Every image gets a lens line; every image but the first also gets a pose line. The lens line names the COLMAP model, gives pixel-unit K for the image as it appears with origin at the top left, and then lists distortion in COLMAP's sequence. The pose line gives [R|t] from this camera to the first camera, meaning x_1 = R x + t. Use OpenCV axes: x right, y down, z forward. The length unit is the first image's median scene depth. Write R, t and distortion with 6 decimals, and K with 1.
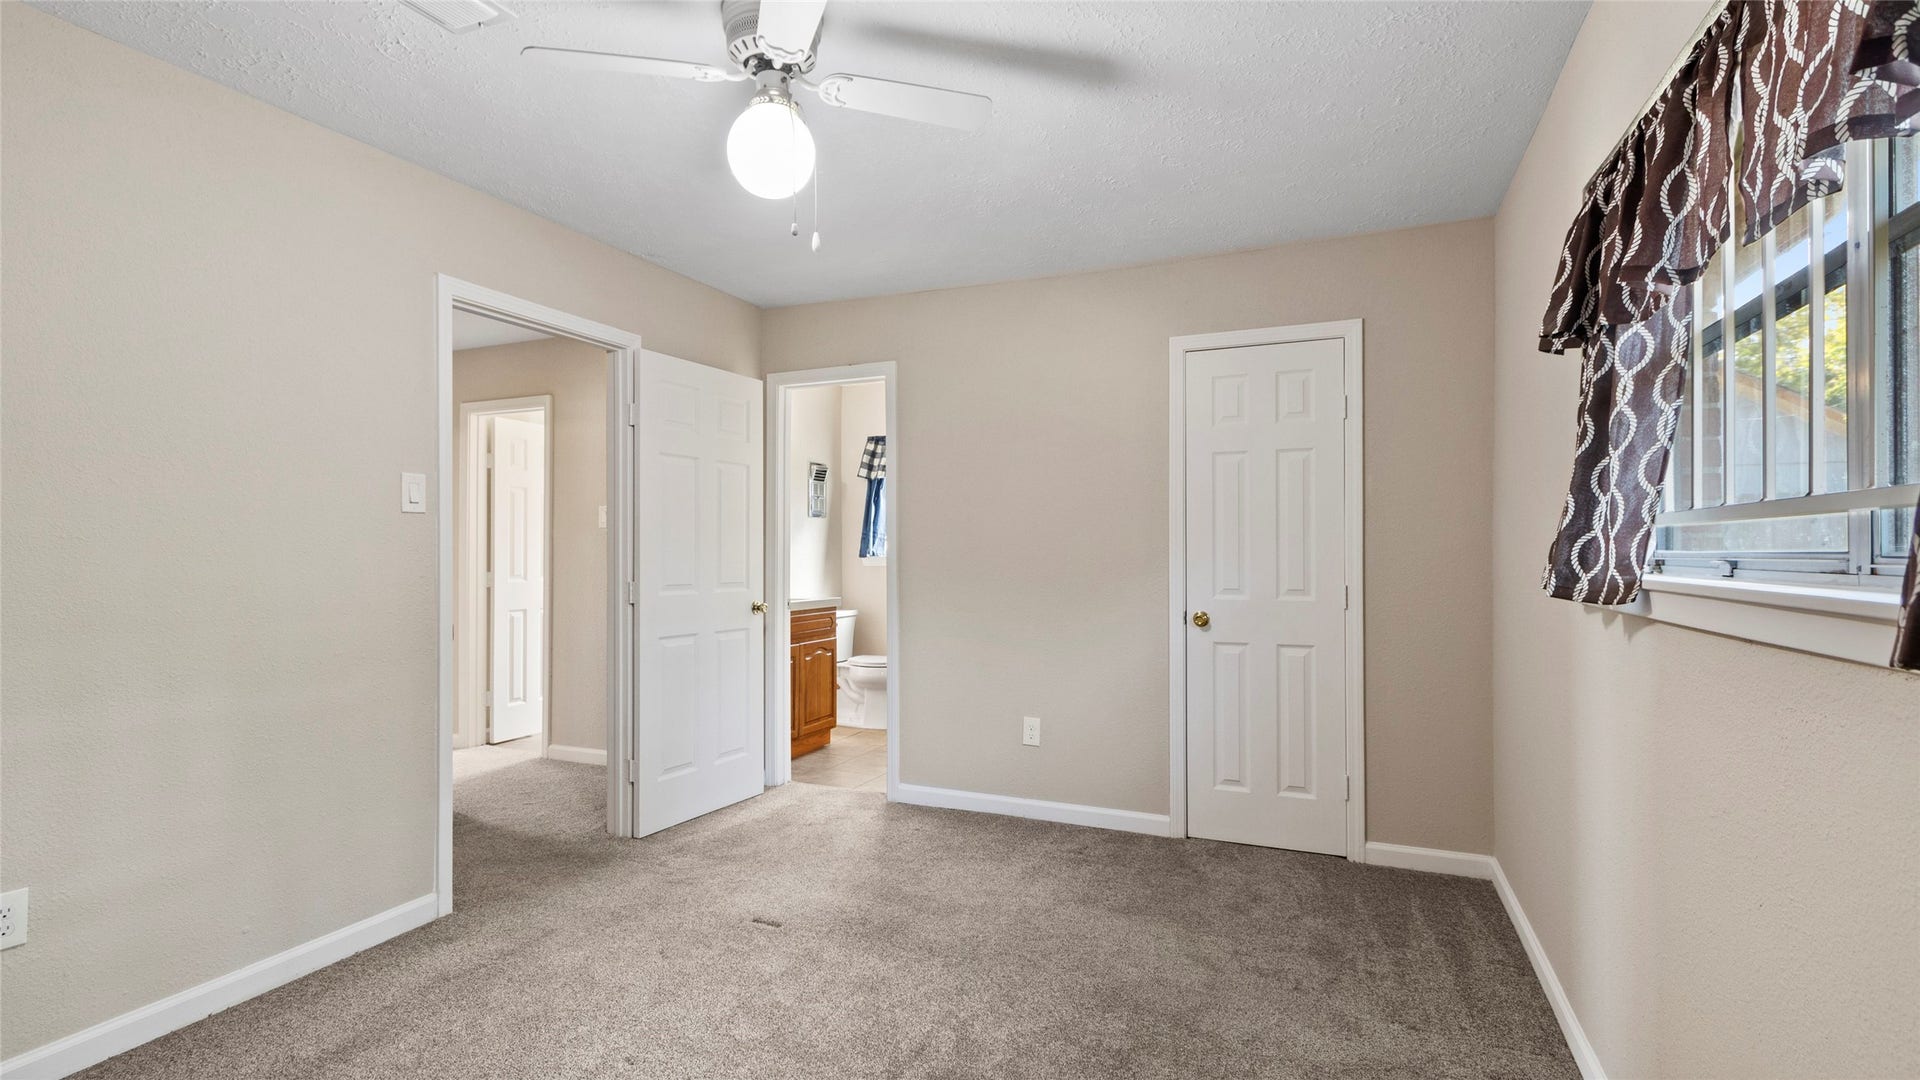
lens RADIAL K [[882.7, 0, 959.3], [0, 882.7, 539.7], [0, 0, 1]] dist [-0.004860, -0.000110]
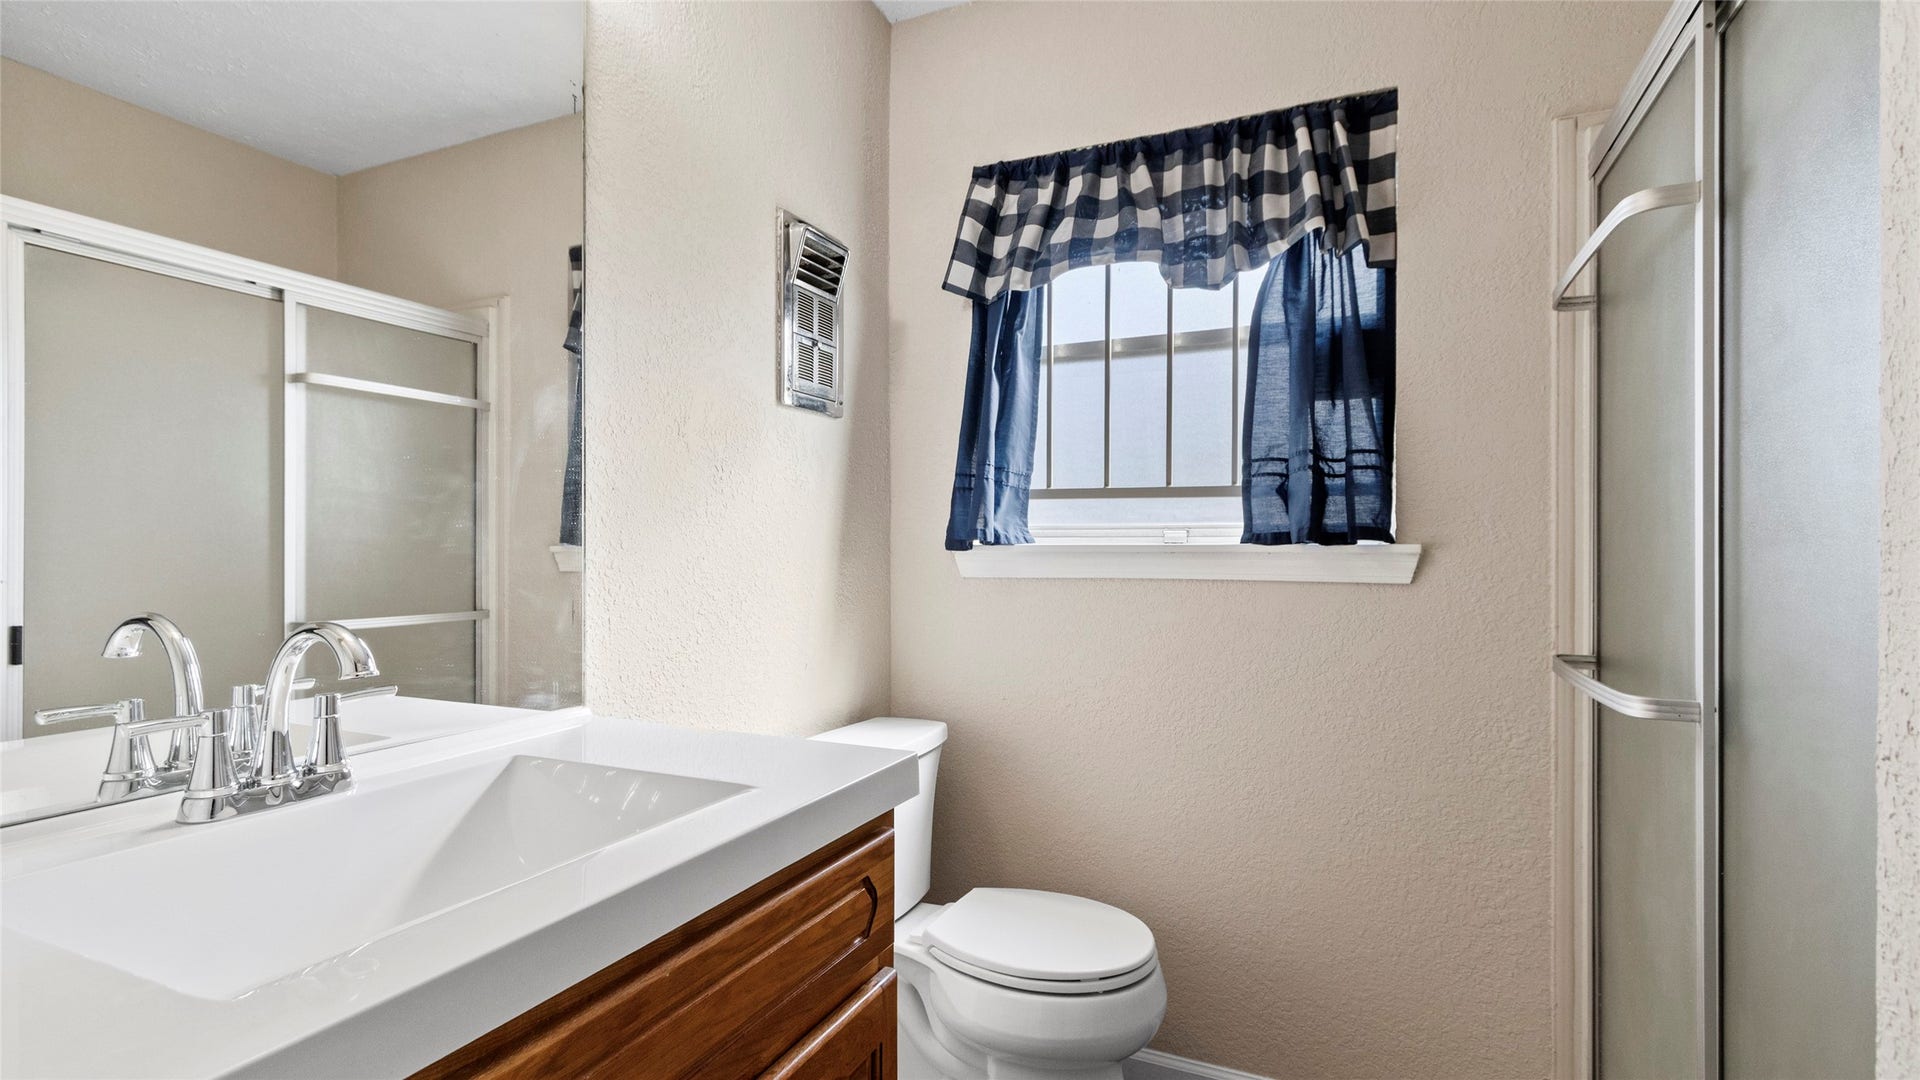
lens RADIAL K [[882.7, 0, 947.8], [0, 882.7, 544.2], [0, 0, 1]] dist [-0.004860, -0.000110]
pose [[0.999523, 0.003049, -0.030723, -0.103732], [-0.002845, 0.999974, 0.006689, 0.015968], [0.030743, -0.006599, 0.999506, 0.689963]]
